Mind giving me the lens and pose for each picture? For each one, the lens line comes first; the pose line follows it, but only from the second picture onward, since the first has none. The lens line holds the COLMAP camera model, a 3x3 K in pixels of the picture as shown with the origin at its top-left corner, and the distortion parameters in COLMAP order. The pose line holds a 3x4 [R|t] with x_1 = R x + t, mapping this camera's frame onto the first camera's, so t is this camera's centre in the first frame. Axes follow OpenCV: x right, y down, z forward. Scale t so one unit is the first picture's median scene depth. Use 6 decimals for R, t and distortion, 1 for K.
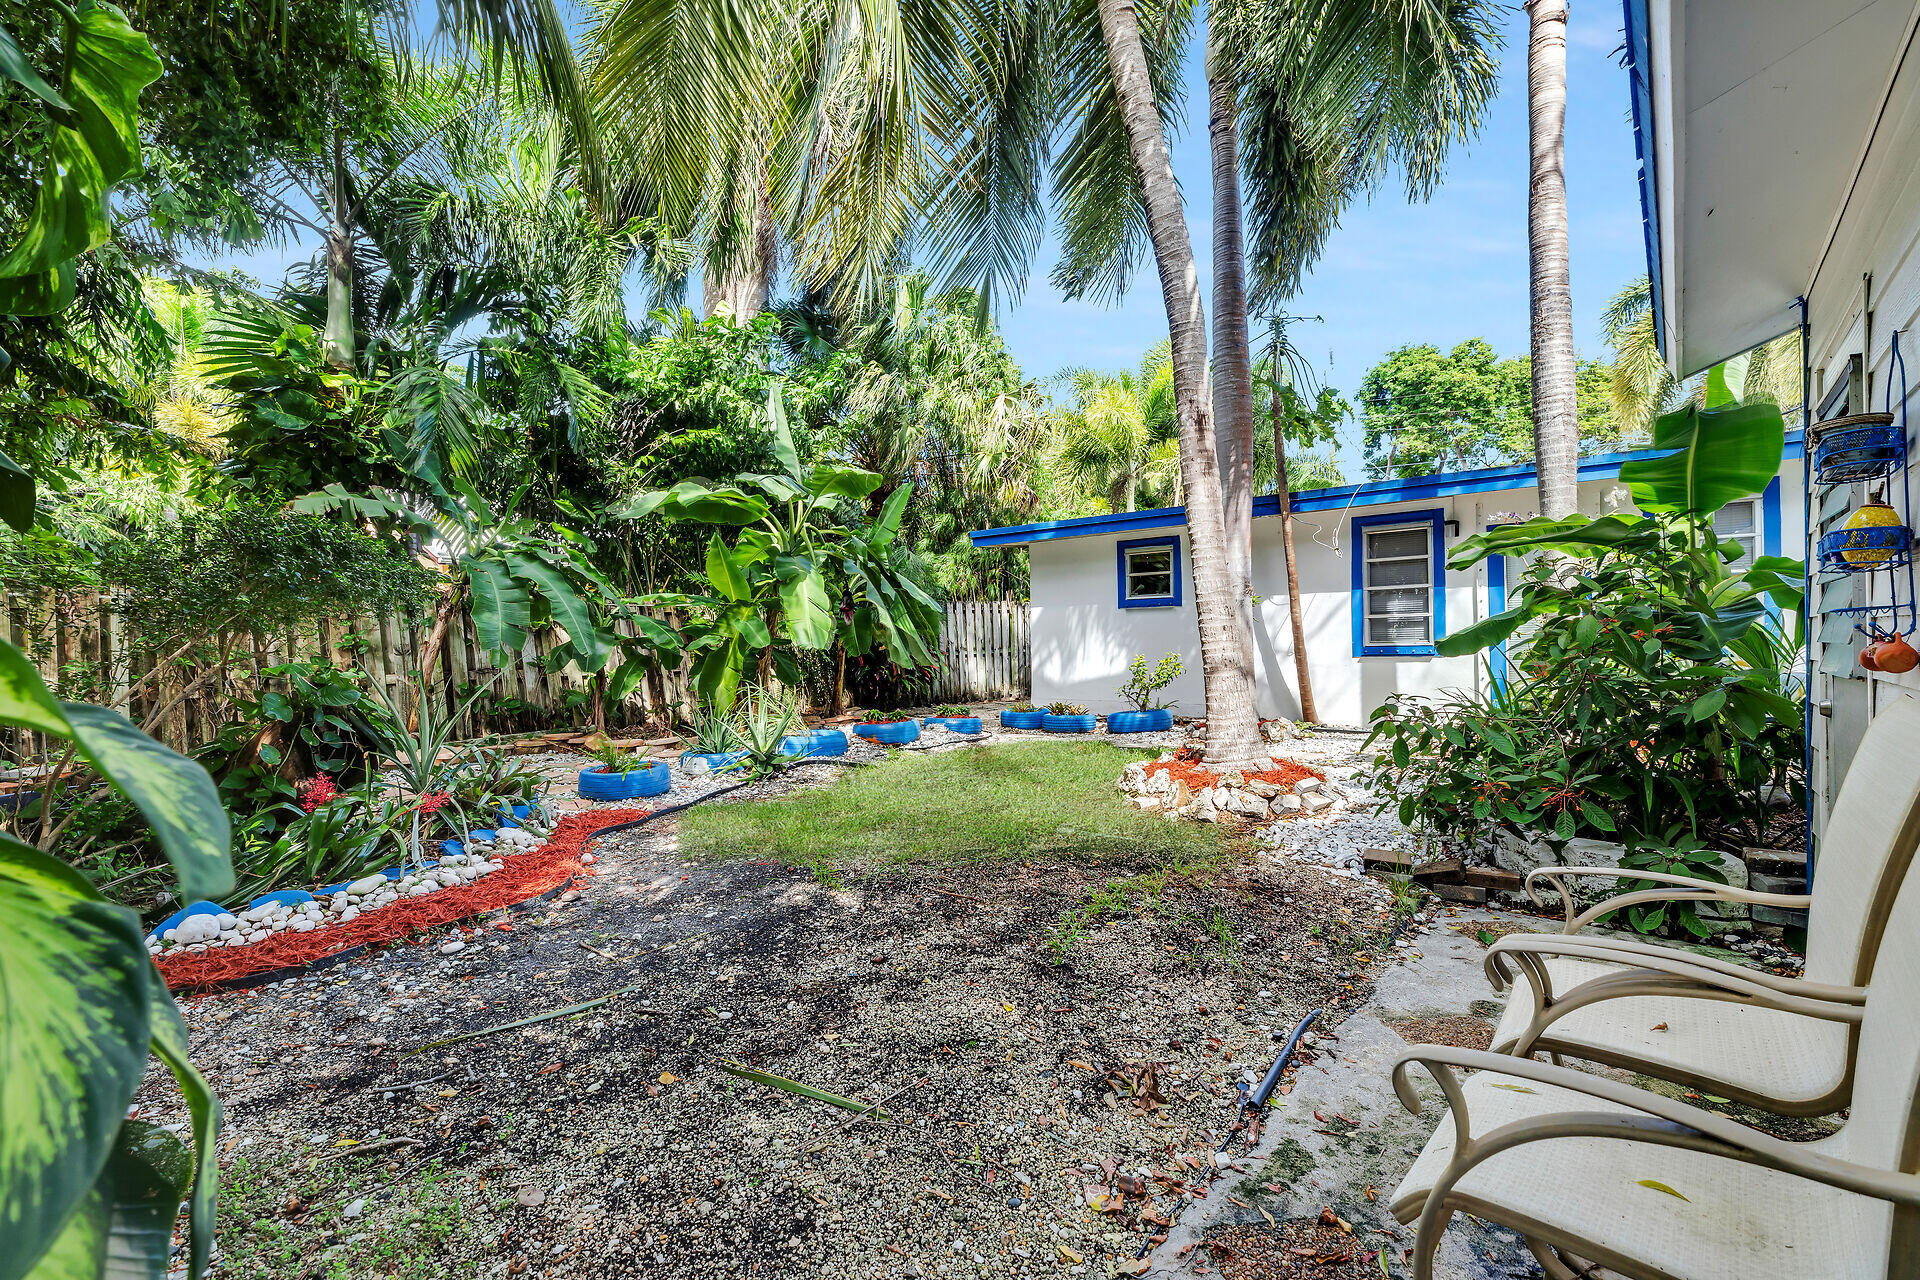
lens RADIAL K [[855.3, 0, 955.8], [0, 855.3, 642.0], [0, 0, 1]] dist [0.003993, 0.000192]
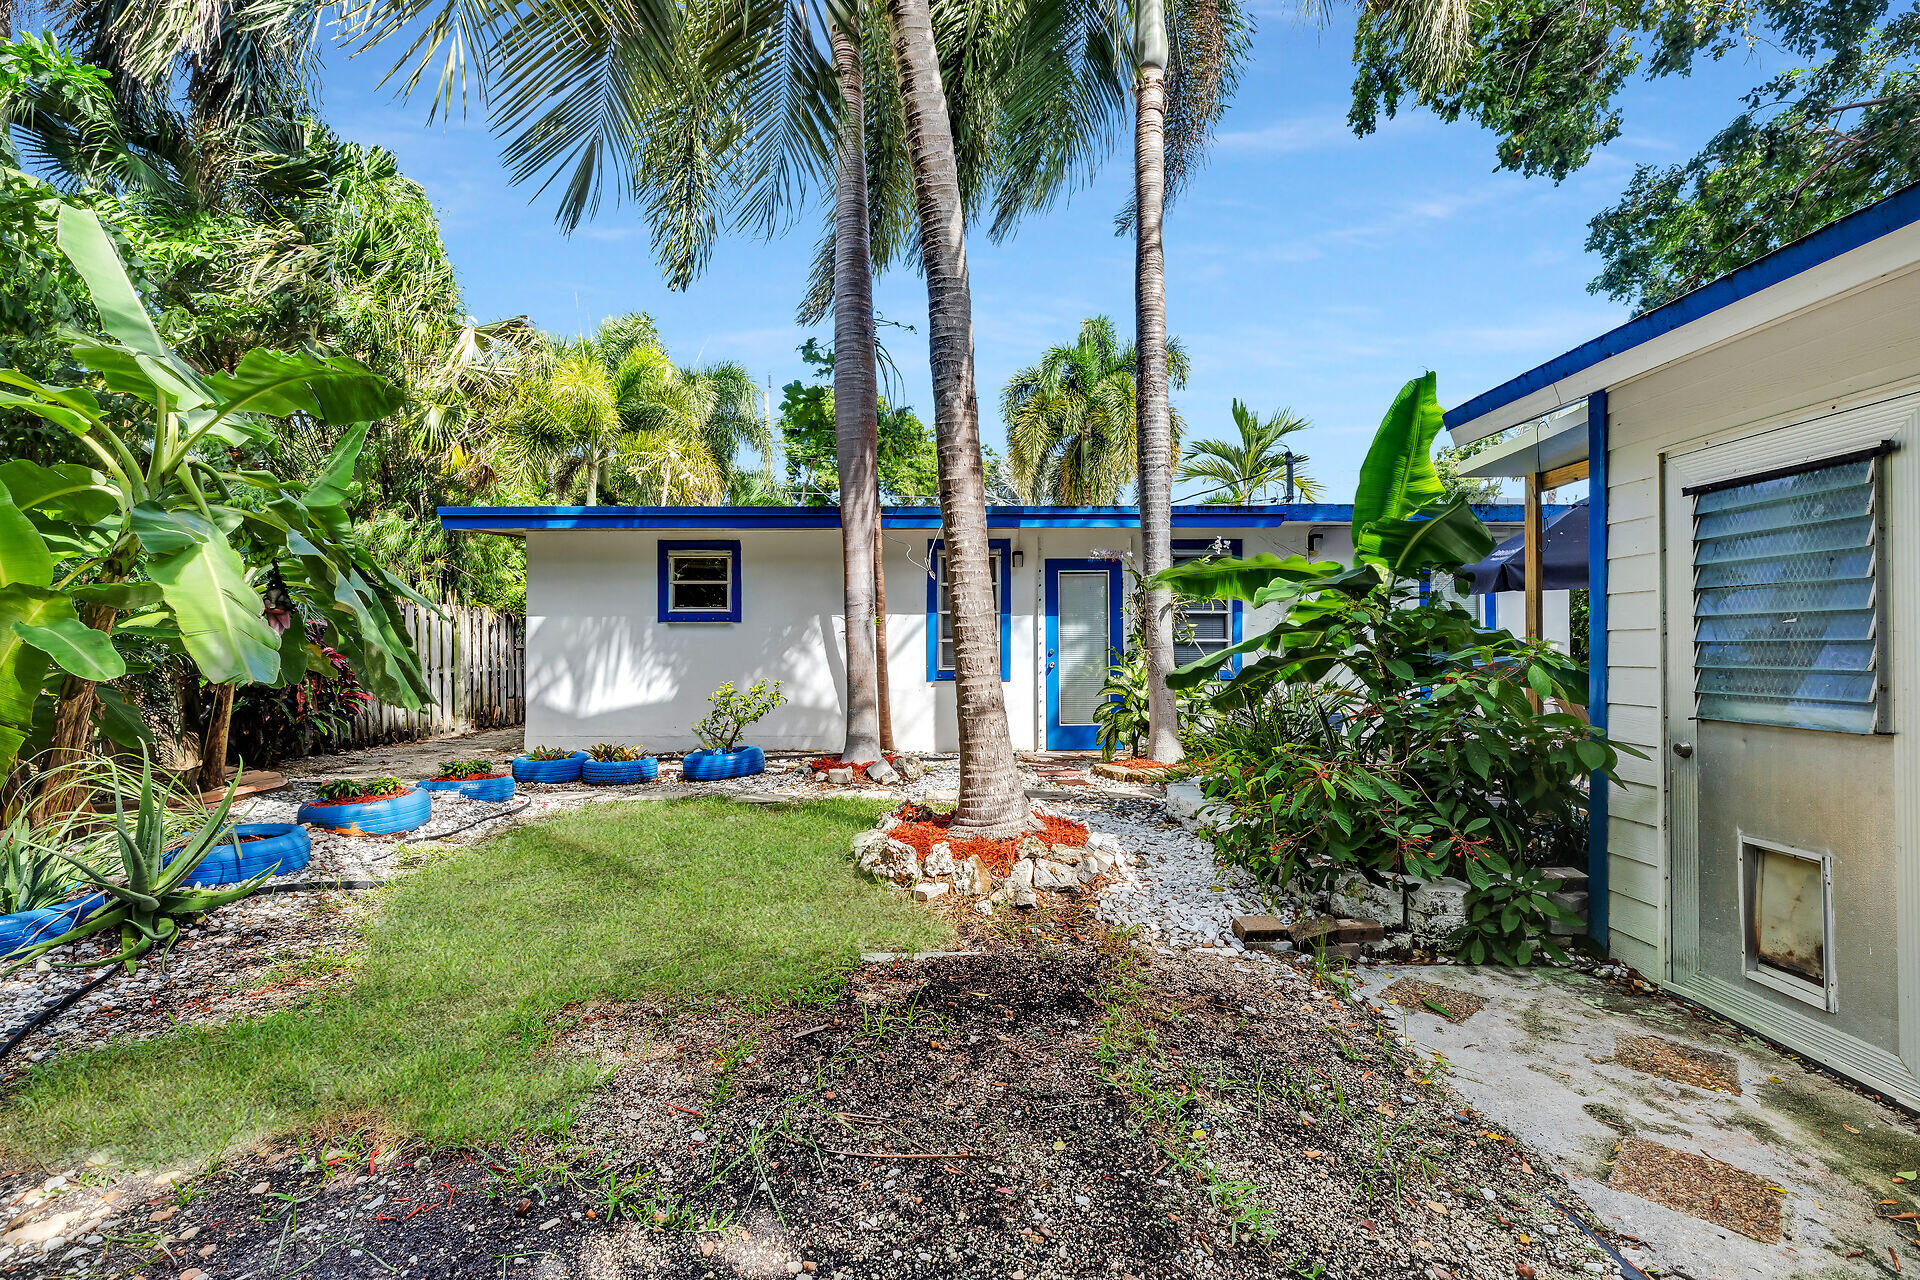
lens RADIAL K [[855.3, 0, 955.8], [0, 855.3, 642.0], [0, 0, 1]] dist [0.003993, 0.000192]
pose [[0.763860, 0.019530, 0.645087, -0.203424], [-0.010677, 0.999788, -0.017626, -0.015493], [-0.645294, 0.006576, 0.763906, 0.328695]]
